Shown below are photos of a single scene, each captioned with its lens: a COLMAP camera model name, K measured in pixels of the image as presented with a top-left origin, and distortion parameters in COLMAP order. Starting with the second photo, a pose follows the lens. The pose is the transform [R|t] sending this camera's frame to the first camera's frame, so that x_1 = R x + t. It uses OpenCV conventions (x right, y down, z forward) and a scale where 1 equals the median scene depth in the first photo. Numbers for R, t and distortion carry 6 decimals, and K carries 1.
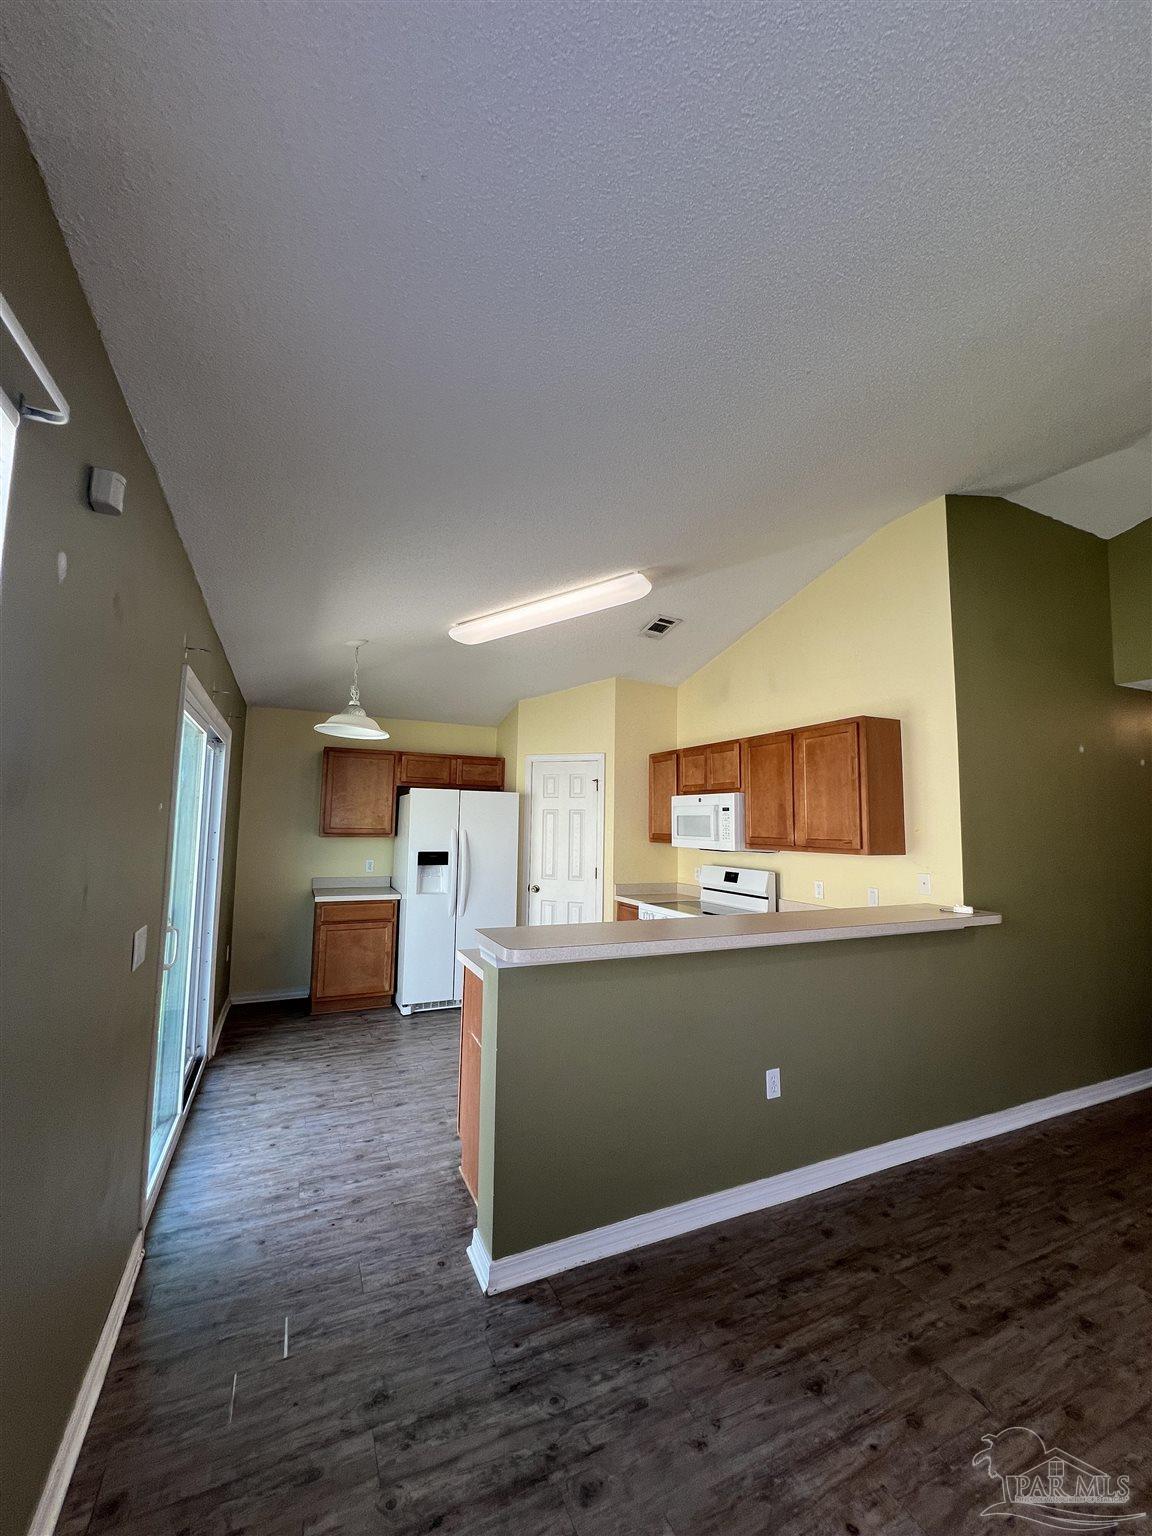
lens RADIAL K [[614.2, 0, 576.0], [0, 614.2, 768.0], [0, 0, 1]] dist [0.000383, 0.000117]
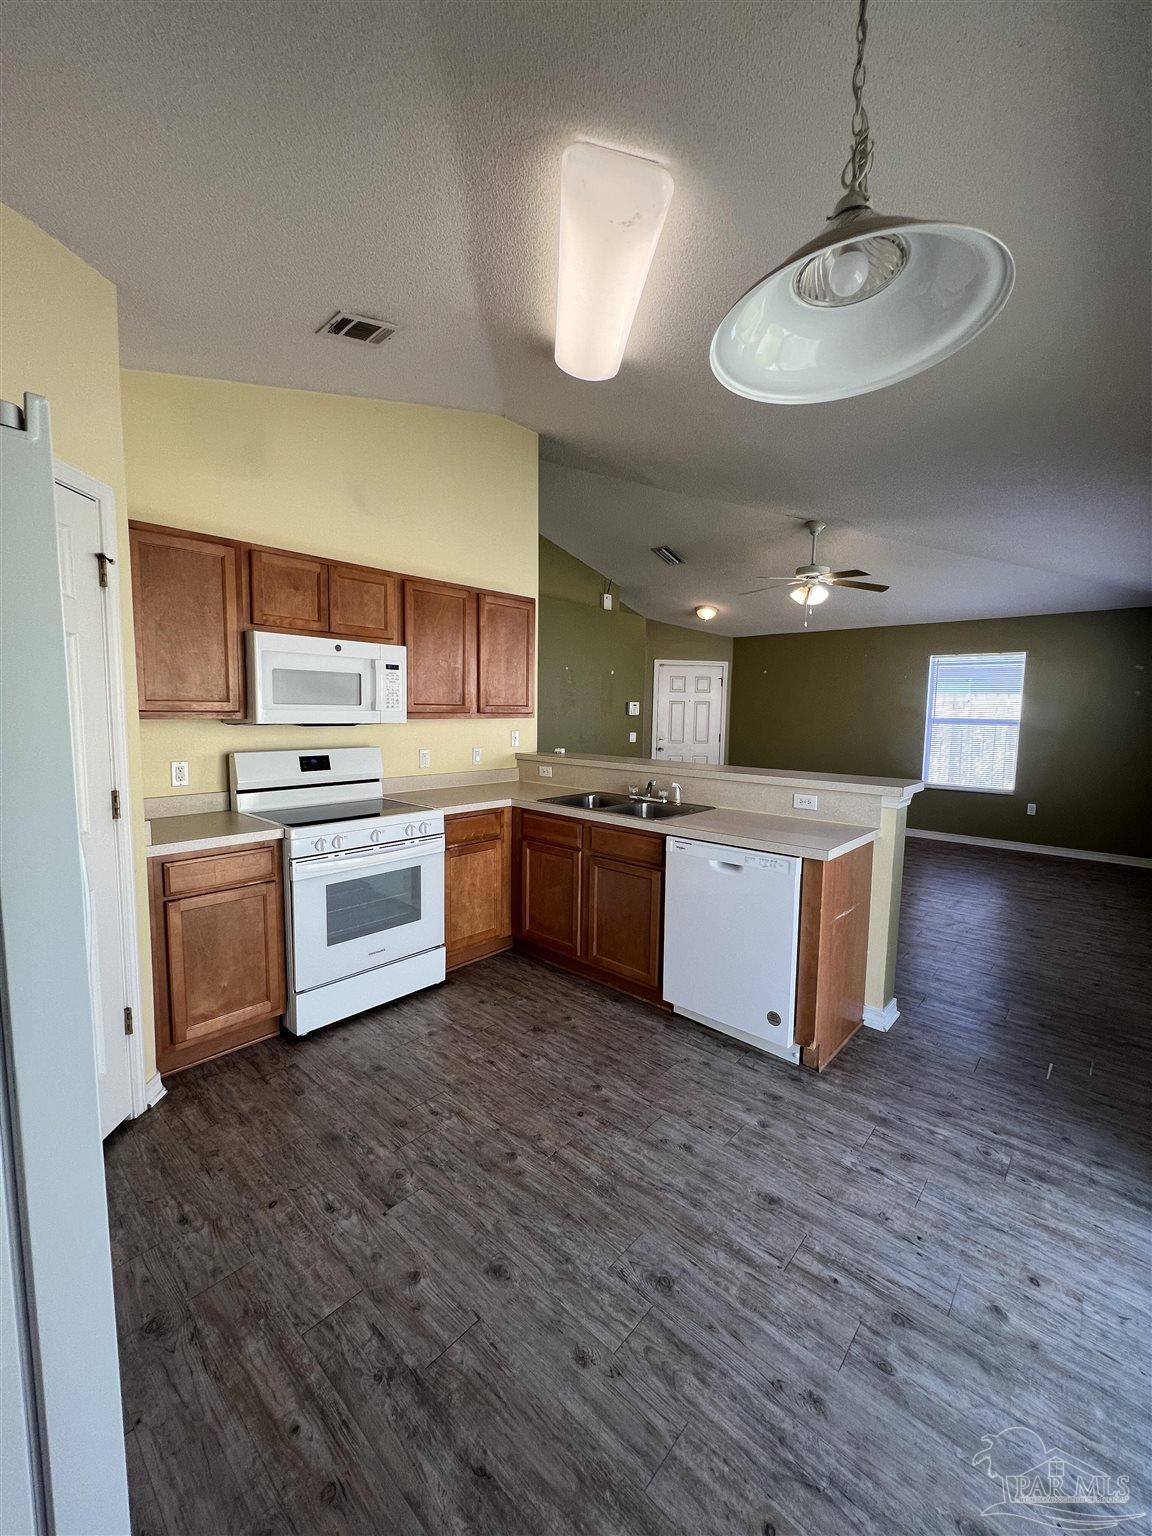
lens RADIAL K [[614.2, 0, 576.0], [0, 614.2, 768.0], [0, 0, 1]] dist [0.000383, 0.000117]
pose [[-0.390809, -0.111044, 0.913749, -0.880106], [-0.105206, 0.991580, 0.075506, 0.181373], [-0.914440, -0.066623, -0.399201, 1.821765]]
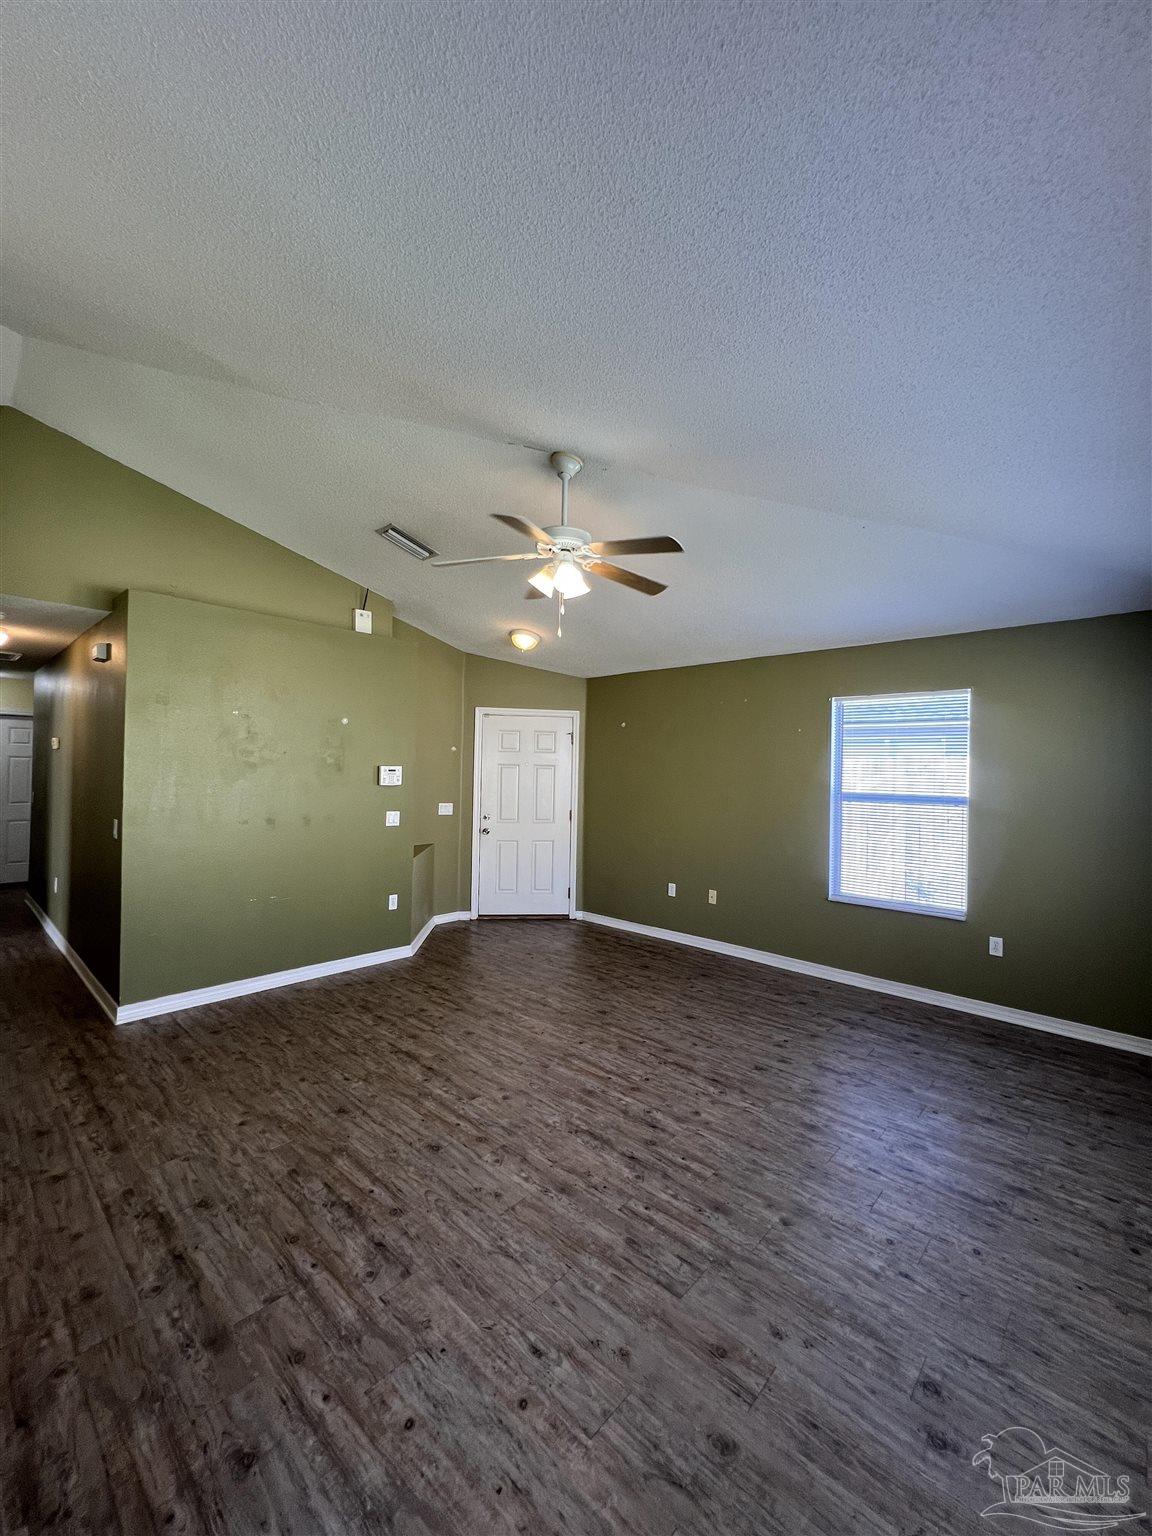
lens RADIAL K [[614.2, 0, 576.0], [0, 614.2, 768.0], [0, 0, 1]] dist [0.000383, 0.000117]
pose [[-0.377287, -0.021063, 0.925857, -0.369356], [-0.109415, 0.993753, -0.021979, 0.061691], [-0.919610, -0.109595, -0.377234, 0.752210]]
